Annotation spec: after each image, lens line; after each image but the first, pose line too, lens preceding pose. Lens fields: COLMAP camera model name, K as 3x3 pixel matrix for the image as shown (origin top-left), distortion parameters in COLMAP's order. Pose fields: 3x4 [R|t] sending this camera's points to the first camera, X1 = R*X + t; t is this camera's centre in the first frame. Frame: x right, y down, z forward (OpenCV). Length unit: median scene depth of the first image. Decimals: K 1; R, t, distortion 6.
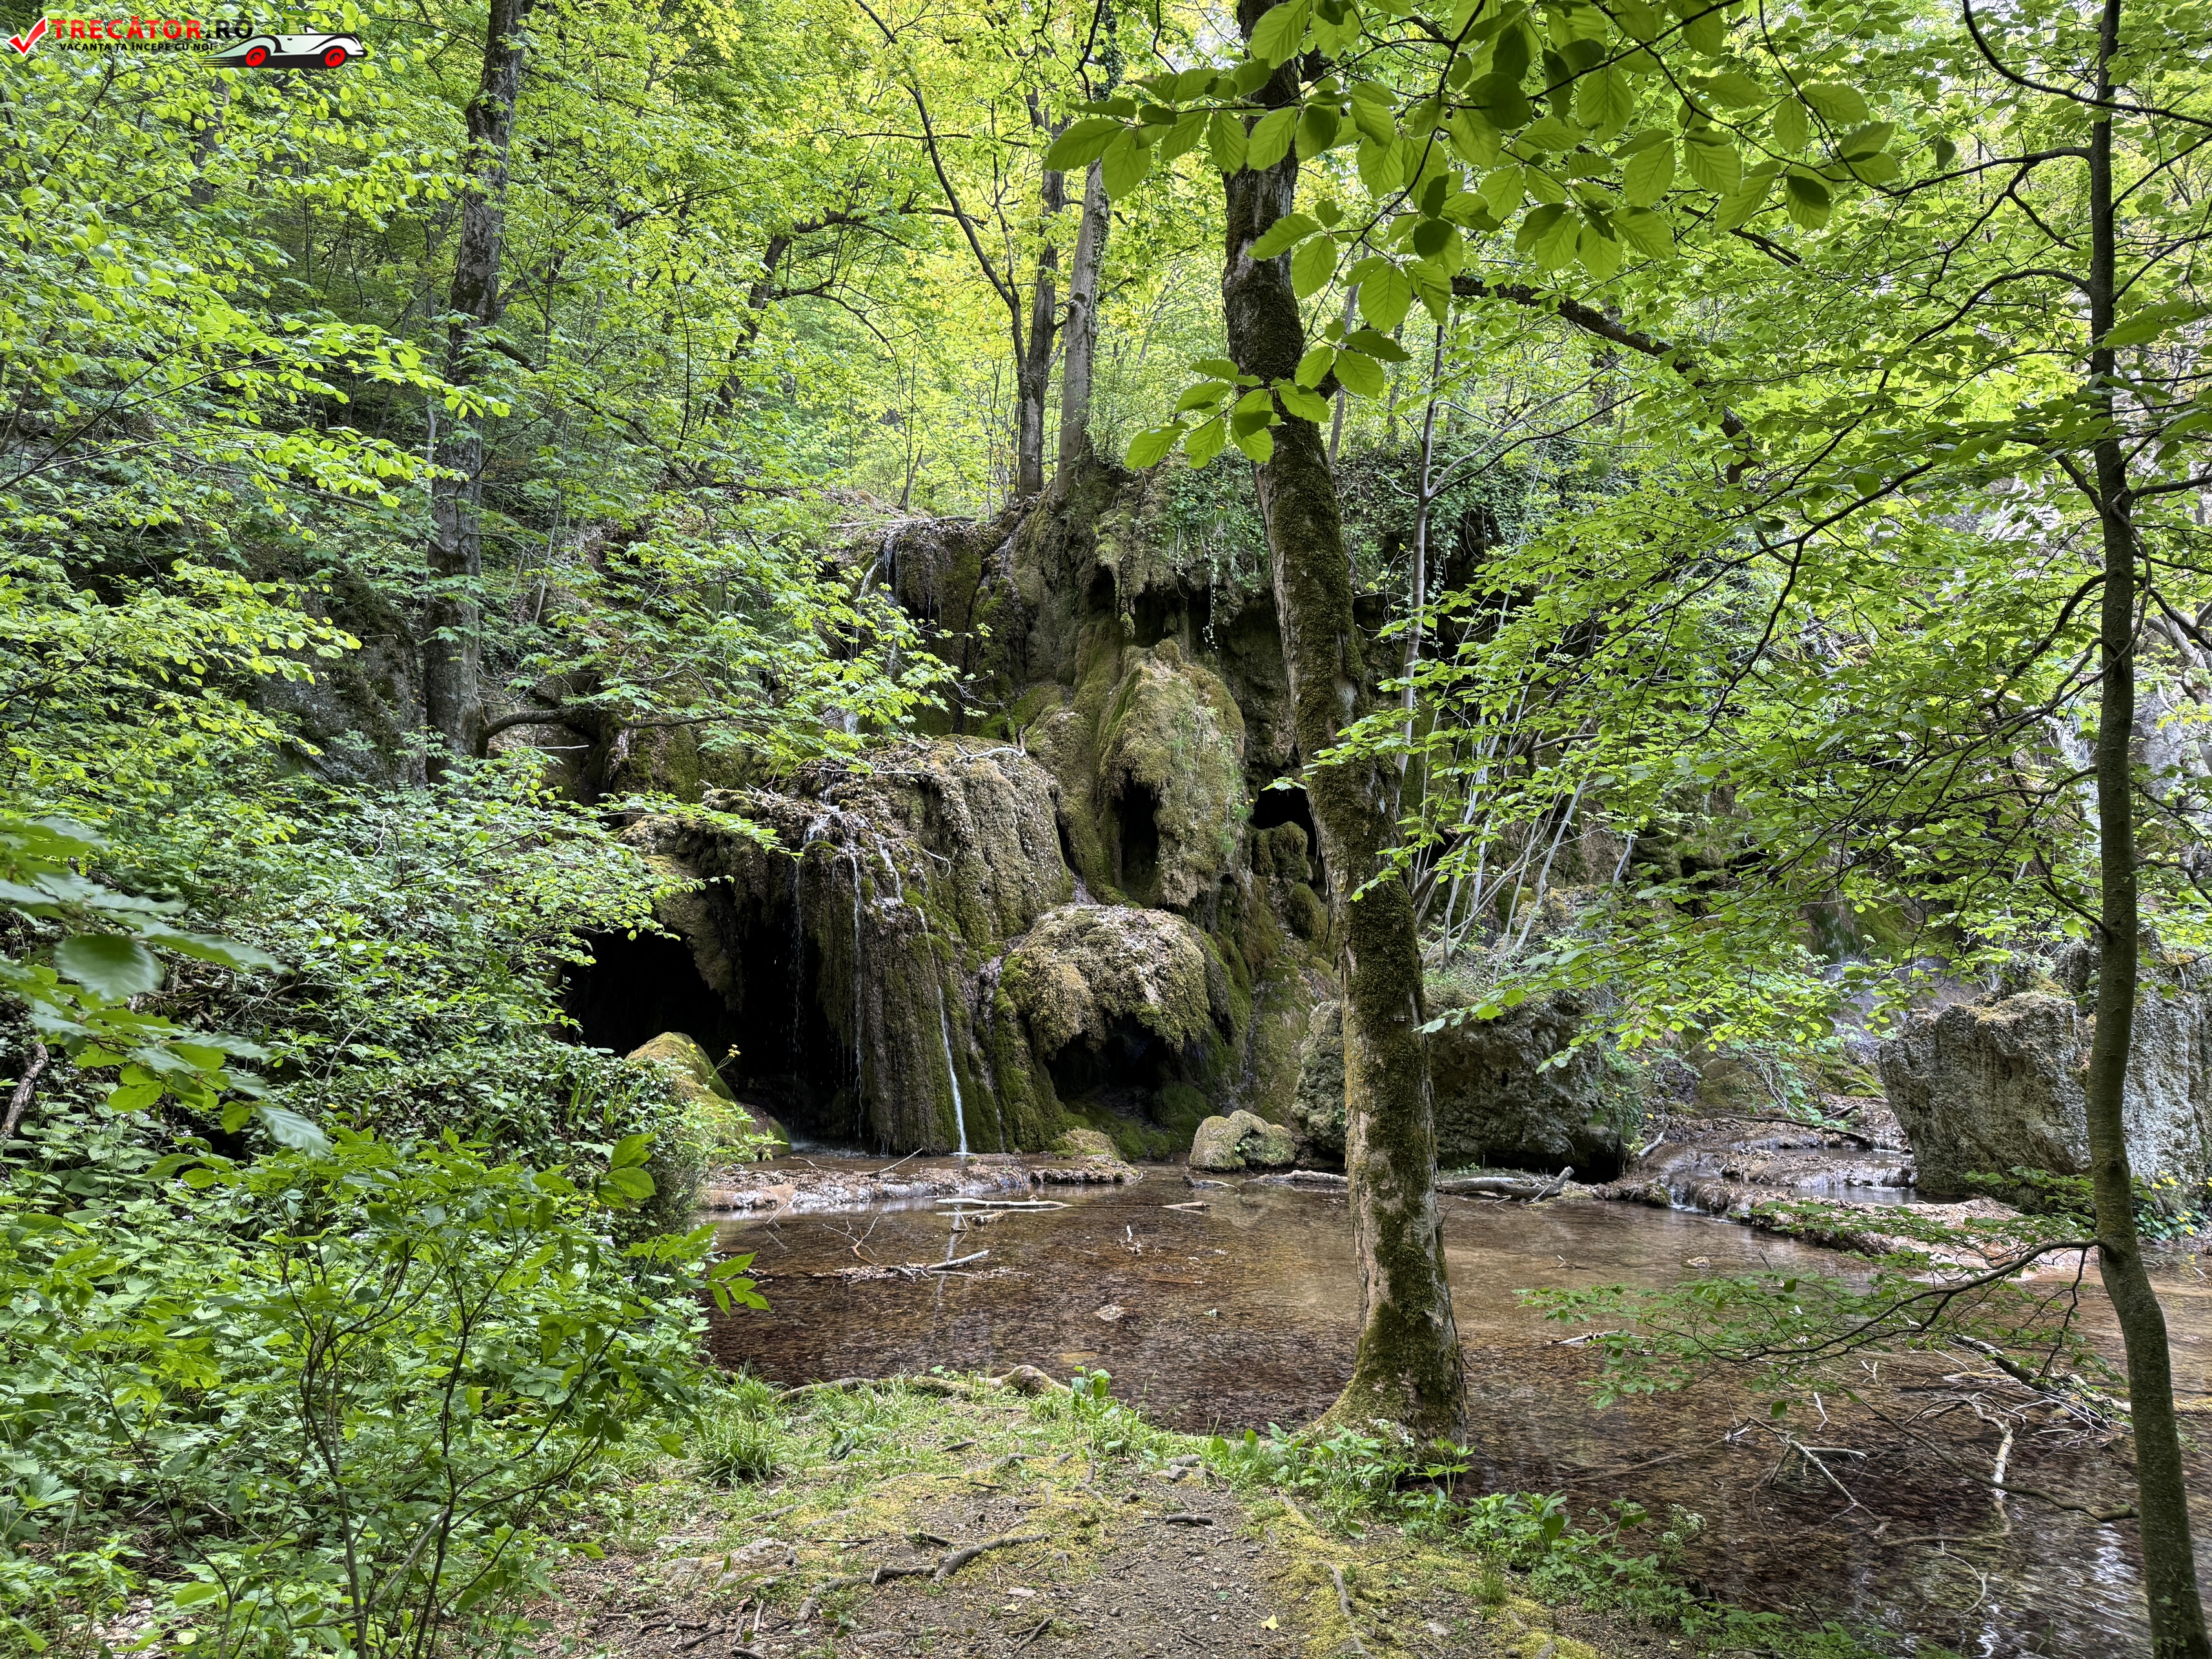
lens RADIAL K [[1529.9, 0, 1103.9], [0, 1529.9, 834.1], [0, 0, 1]] dist [0.178350, -0.366204]
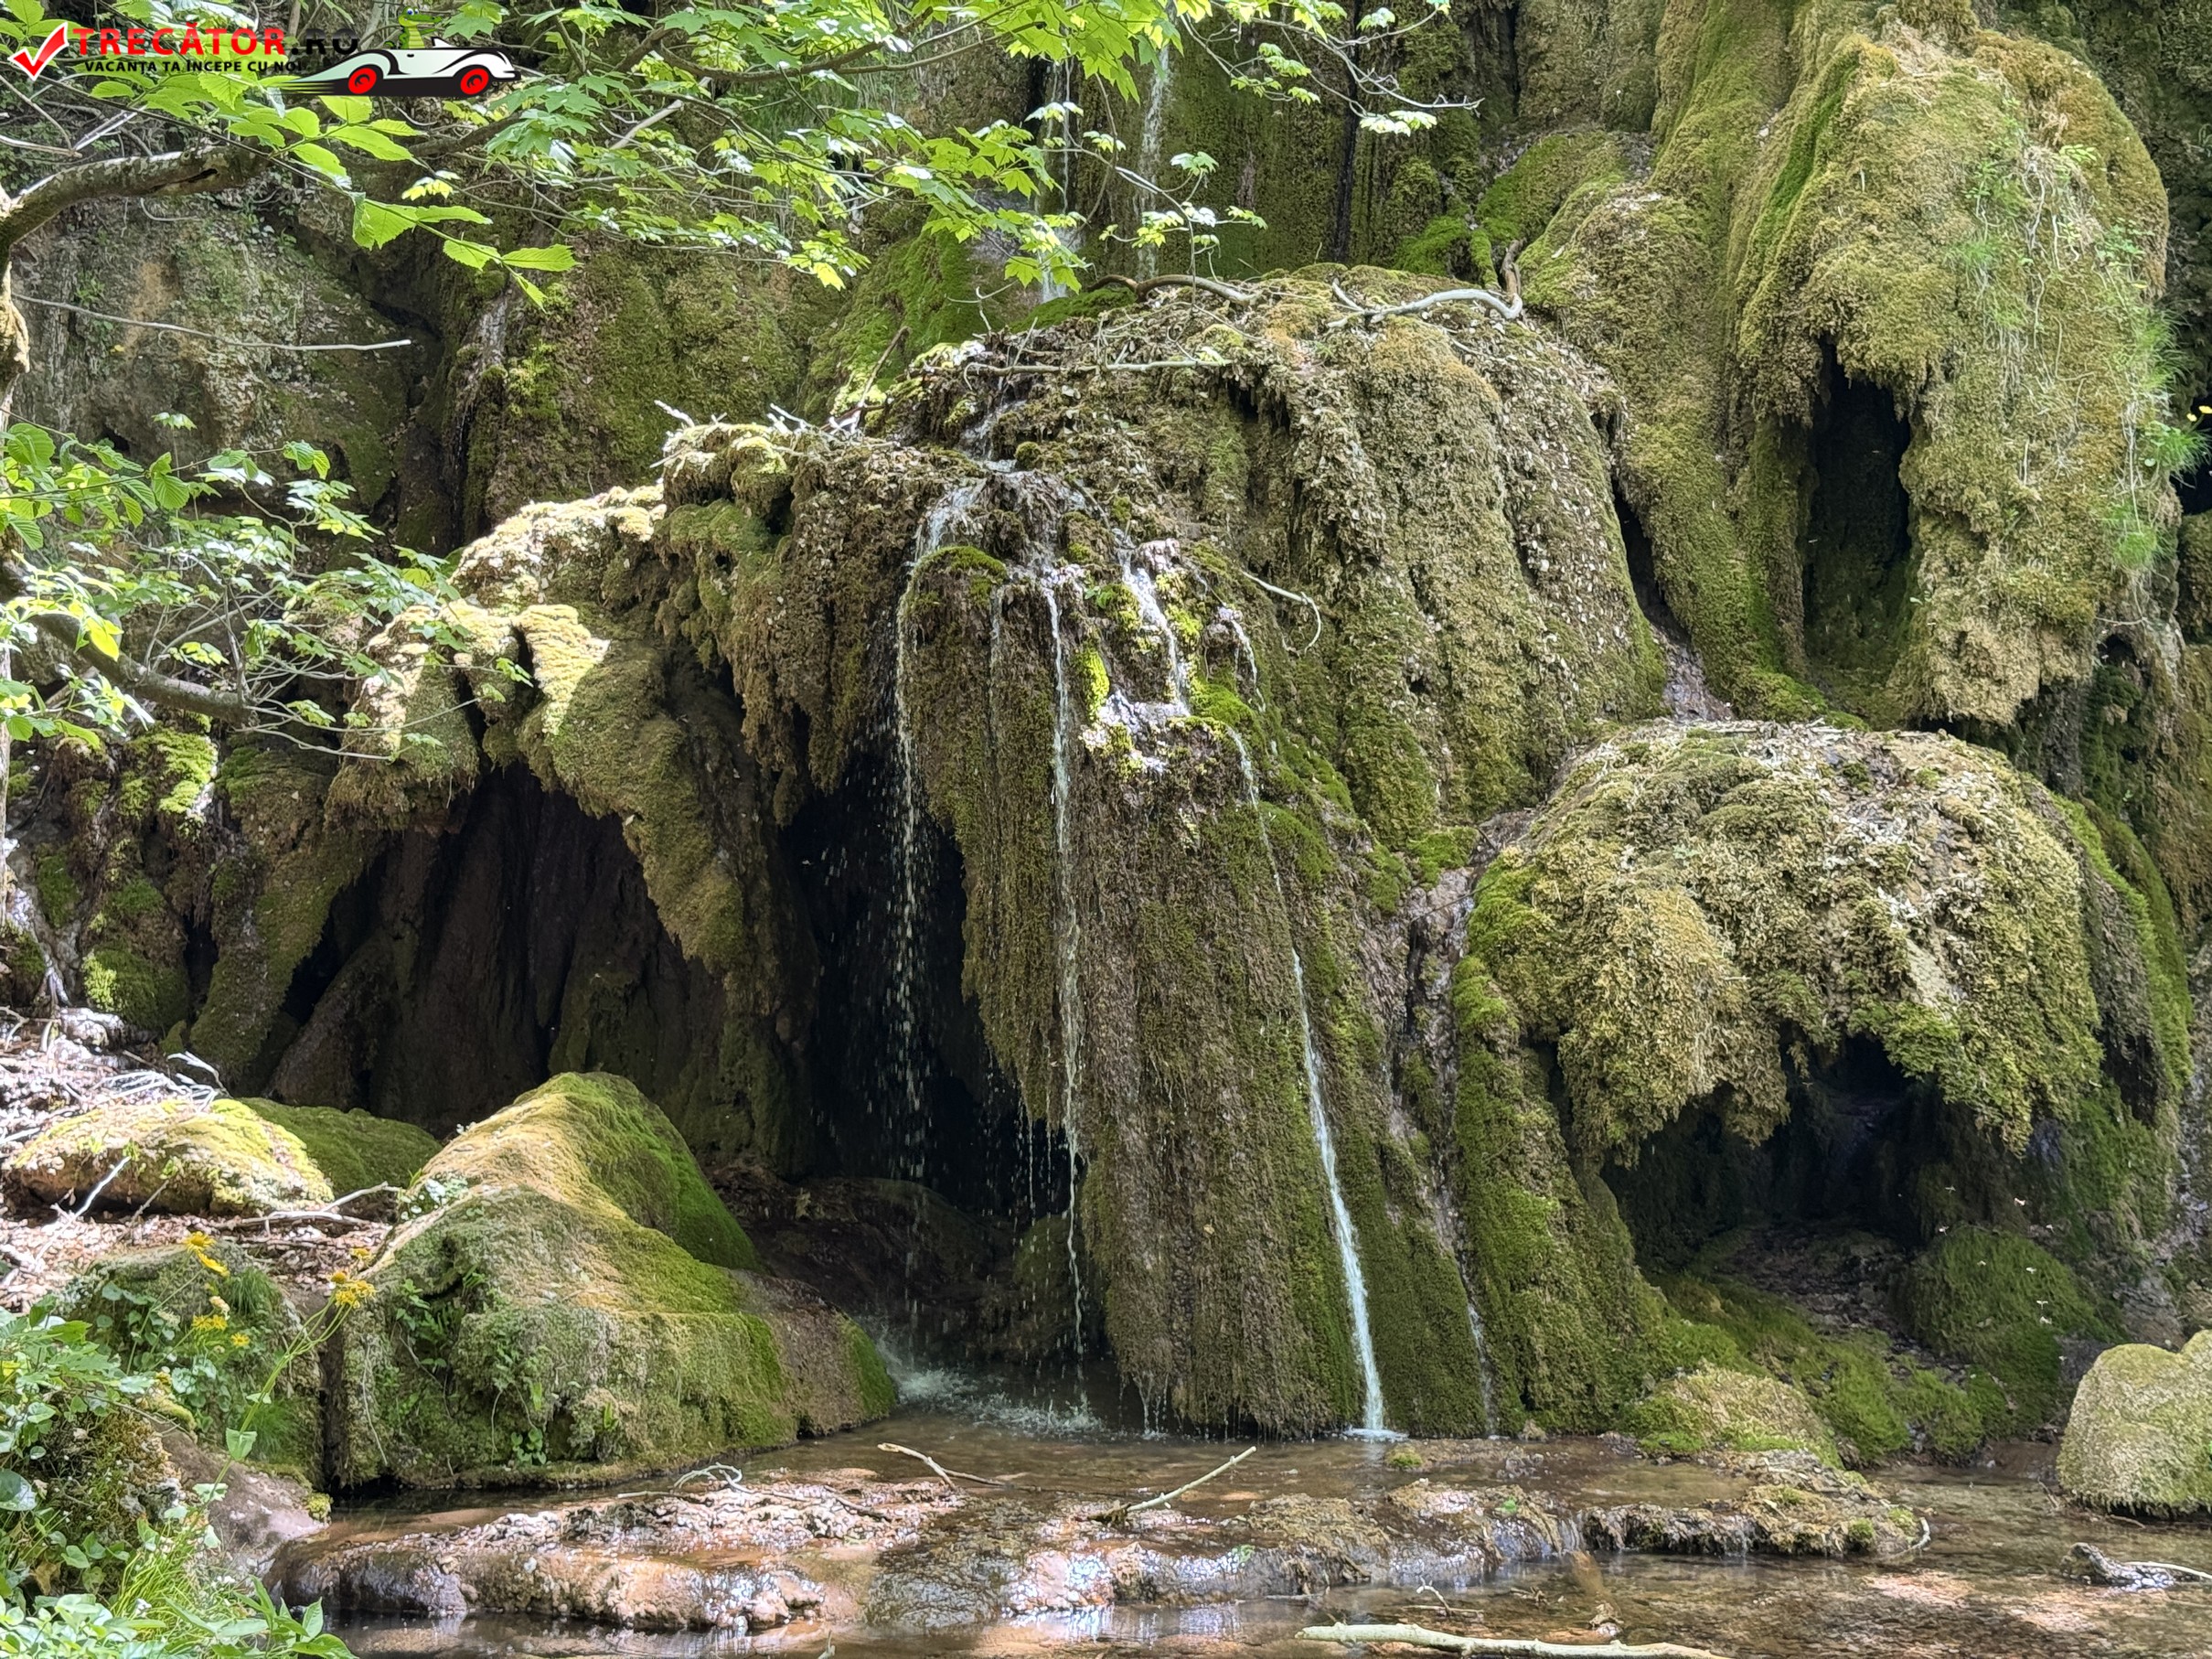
lens RADIAL K [[3065.3, 0, 1119.4], [0, 3065.3, 828.6], [0, 0, 1]] dist [0.153767, -0.114853]
pose [[0.986958, -0.007083, -0.160821, -0.033103], [0.016796, 0.998109, 0.059121, 0.027806], [0.160099, -0.061052, 0.985211, 0.296559]]
